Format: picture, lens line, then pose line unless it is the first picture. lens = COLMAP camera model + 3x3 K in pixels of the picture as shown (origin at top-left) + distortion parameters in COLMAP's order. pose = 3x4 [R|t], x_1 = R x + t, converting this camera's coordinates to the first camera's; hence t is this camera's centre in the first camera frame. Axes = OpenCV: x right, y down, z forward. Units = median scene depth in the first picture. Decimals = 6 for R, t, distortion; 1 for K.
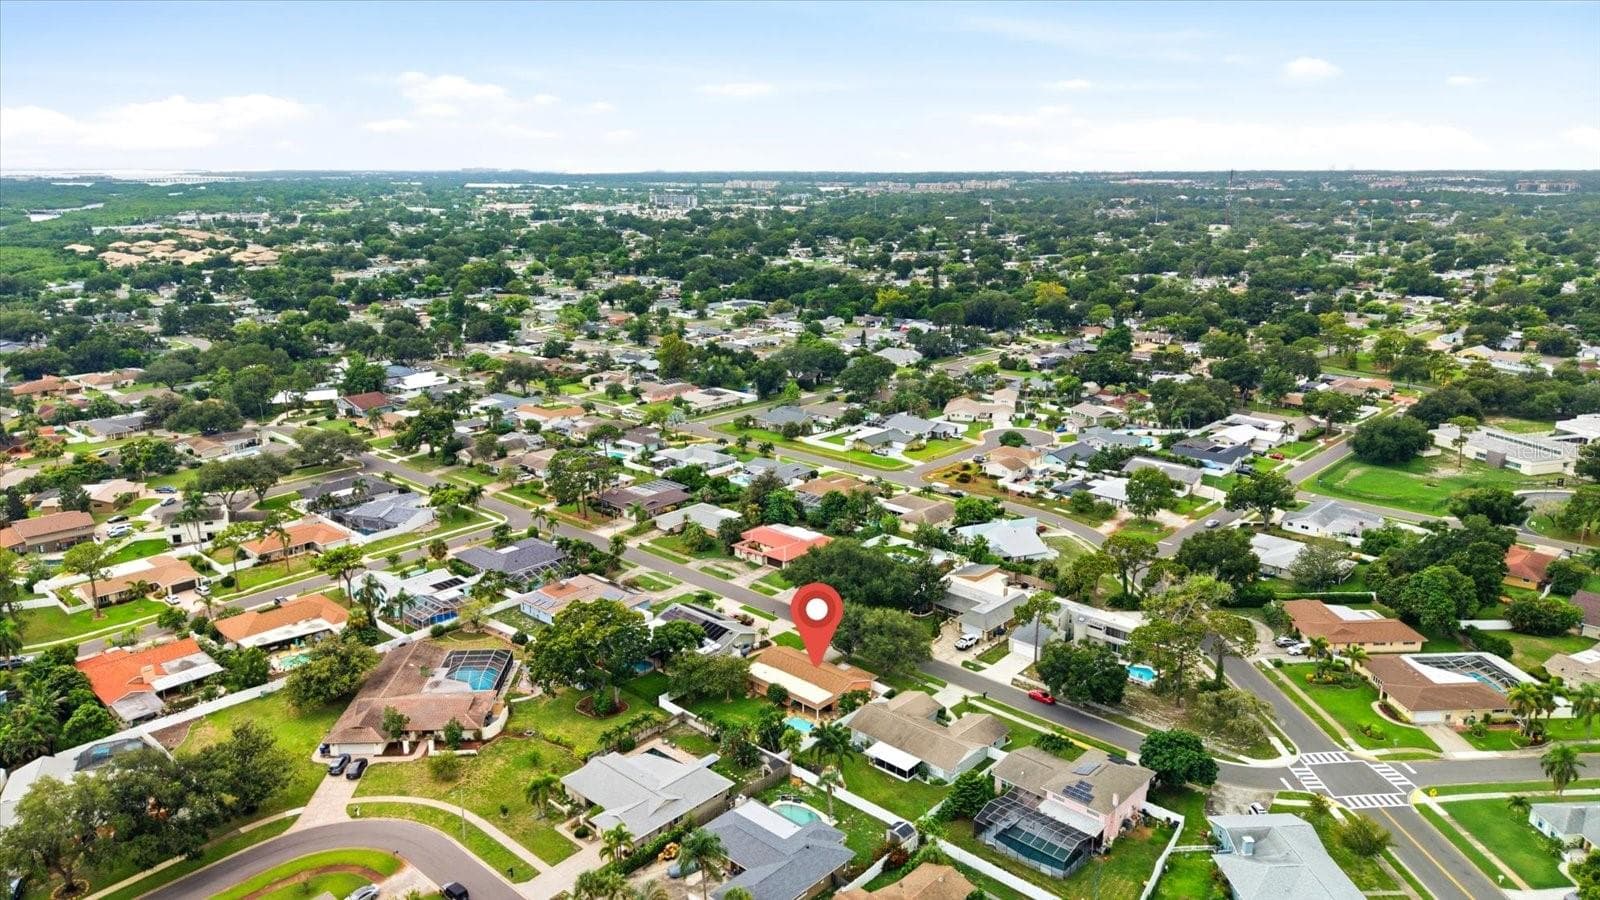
lens RADIAL K [[1094.7, 0, 800.0], [0, 1094.7, 450.0], [0, 0, 1]] dist [0.037543, 0.000016]
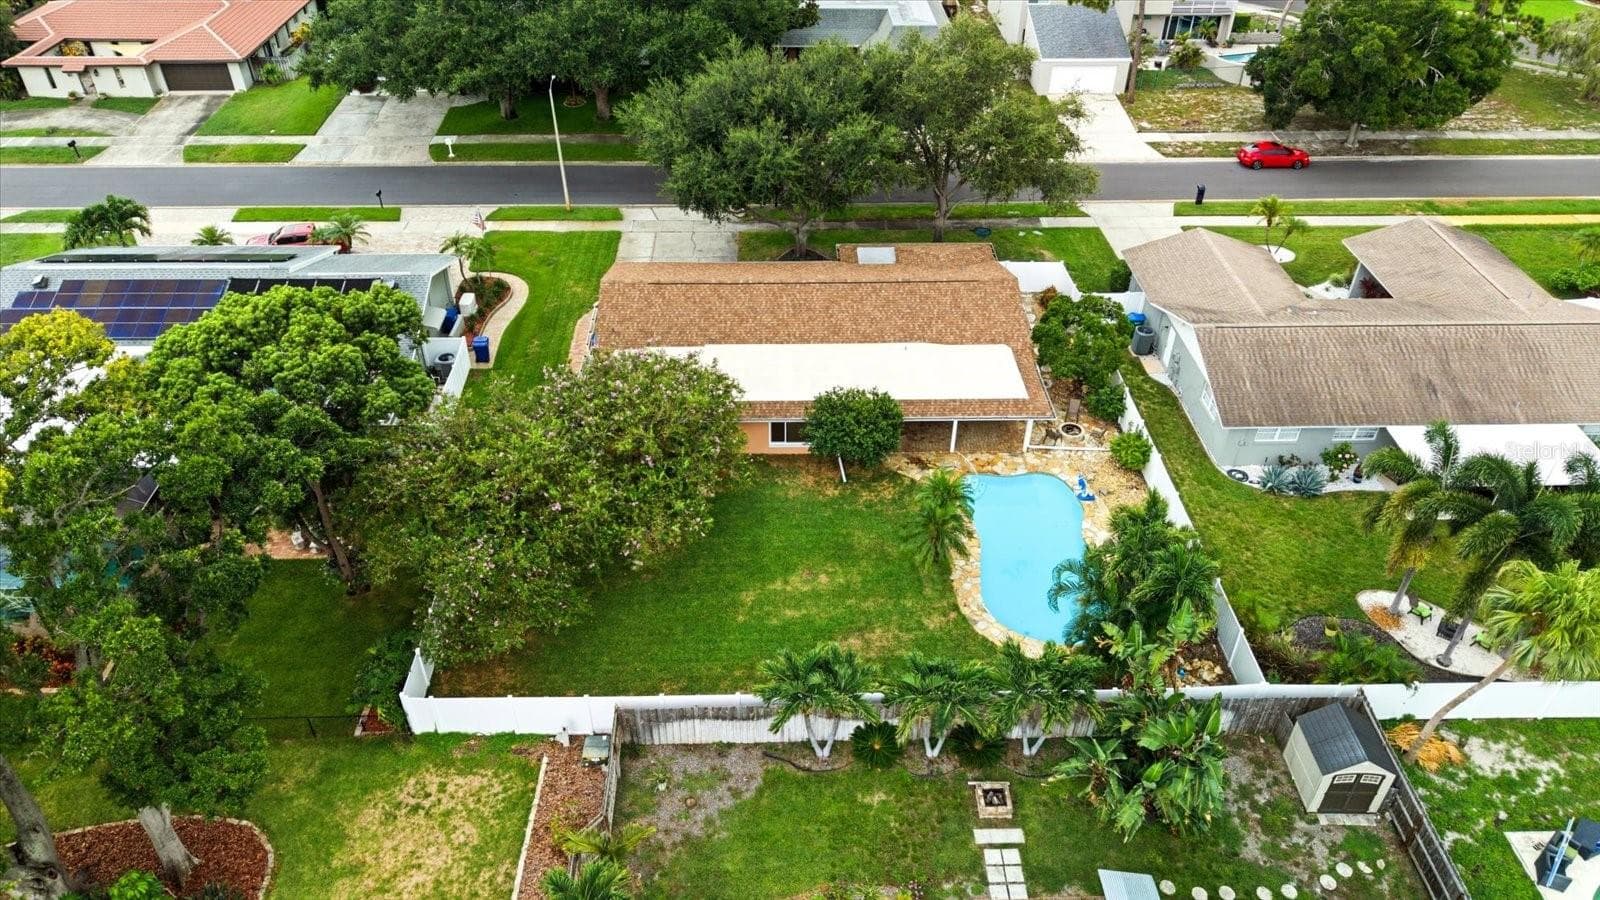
lens RADIAL K [[1094.7, 0, 800.0], [0, 1094.7, 450.0], [0, 0, 1]] dist [0.037543, 0.000016]
pose [[0.725592, -0.435470, 0.532805, -0.119768], [0.183997, 0.868873, 0.459571, 0.080213], [-0.663069, -0.235427, 0.710573, 0.612271]]
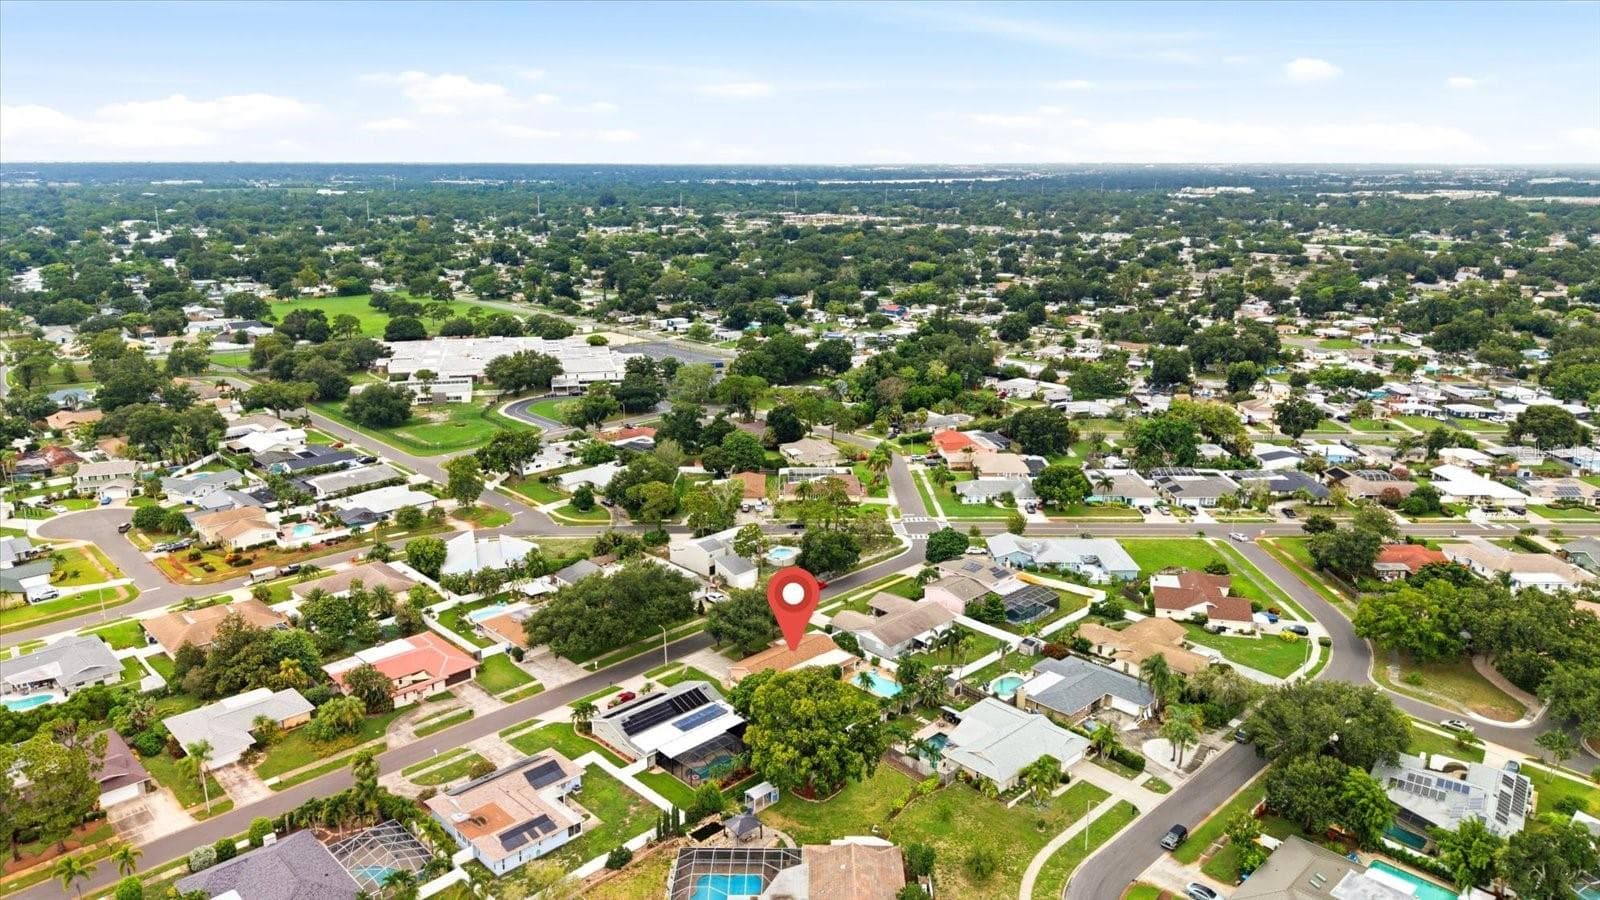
lens RADIAL K [[1094.7, 0, 800.0], [0, 1094.7, 450.0], [0, 0, 1]] dist [0.037543, 0.000016]
pose [[0.071189, -0.277825, 0.957990, -0.722015], [0.254513, 0.933695, 0.251866, -0.188333], [-0.964446, 0.225891, 0.137178, 0.618452]]
